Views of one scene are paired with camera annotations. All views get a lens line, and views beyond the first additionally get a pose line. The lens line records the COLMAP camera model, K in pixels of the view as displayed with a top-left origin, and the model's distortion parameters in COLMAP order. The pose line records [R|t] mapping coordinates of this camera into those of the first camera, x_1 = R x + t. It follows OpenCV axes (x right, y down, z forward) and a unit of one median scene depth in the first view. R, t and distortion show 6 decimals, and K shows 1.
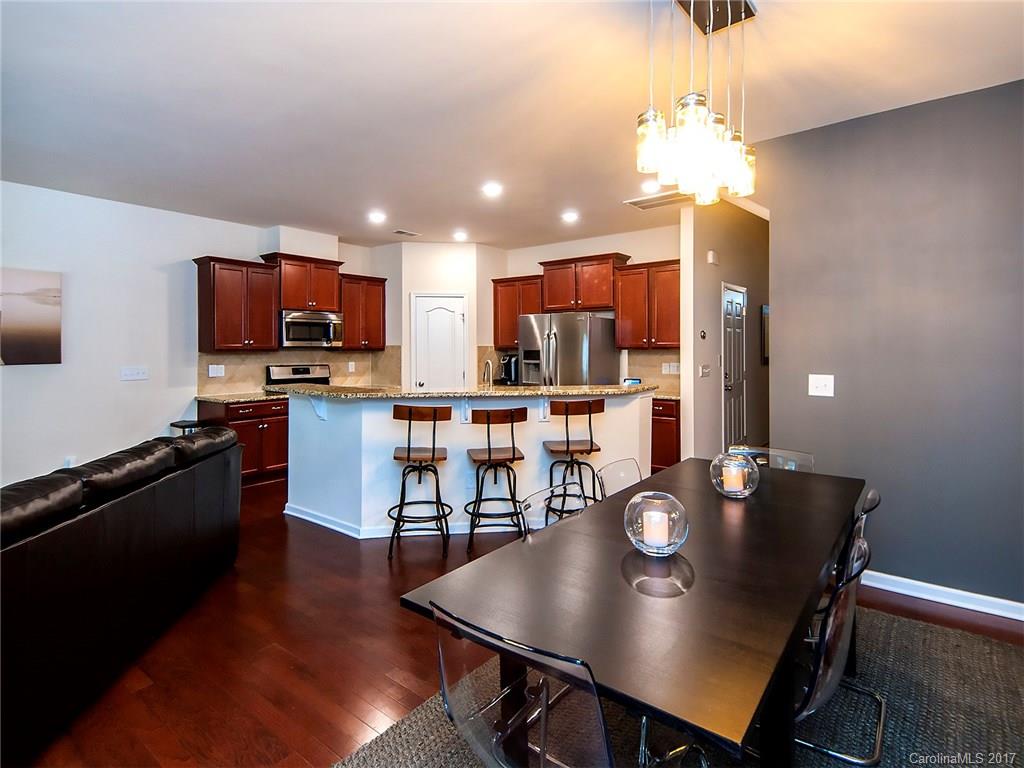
lens RADIAL K [[532.7, 0, 508.5], [0, 532.7, 347.6], [0, 0, 1]] dist [0.000694, 0.000565]
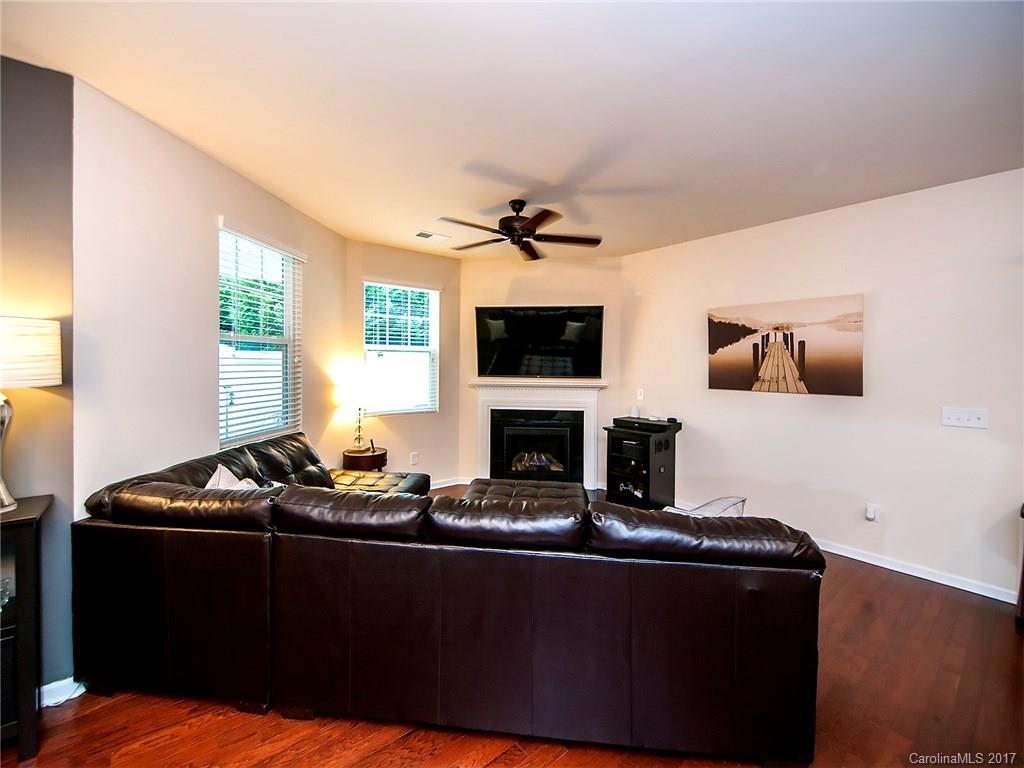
lens RADIAL K [[412.4, 0, 498.6], [0, 412.4, 371.5], [0, 0, 1]] dist [0.000399, 0.000026]
pose [[-0.234854, 0.018338, -0.971858, -0.020797], [-0.012055, 0.999690, 0.021777, -0.014176], [0.971956, 0.016830, -0.234561, 0.425060]]
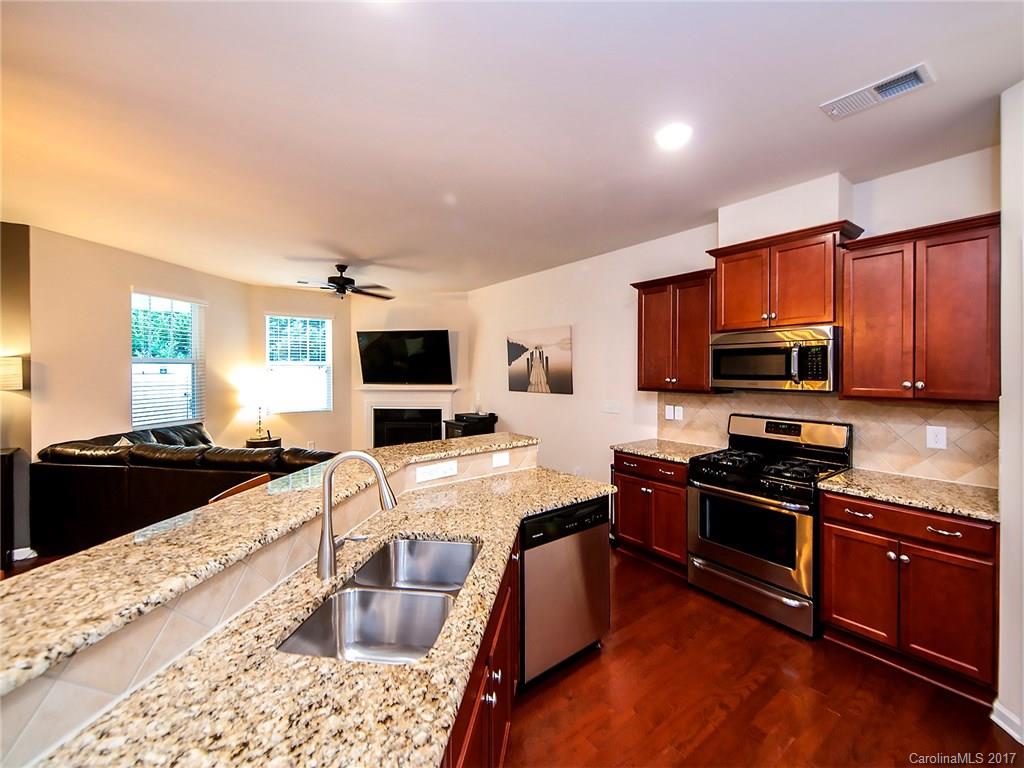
lens RADIAL K [[424.8, 0, 516.1], [0, 424.8, 371.8], [0, 0, 1]] dist [-0.001395, -0.000492]
pose [[-0.252065, 0.003643, -0.967703, 0.153456], [-0.001109, 0.999991, 0.004053, -0.022039], [0.967710, 0.002094, -0.252059, 0.840442]]
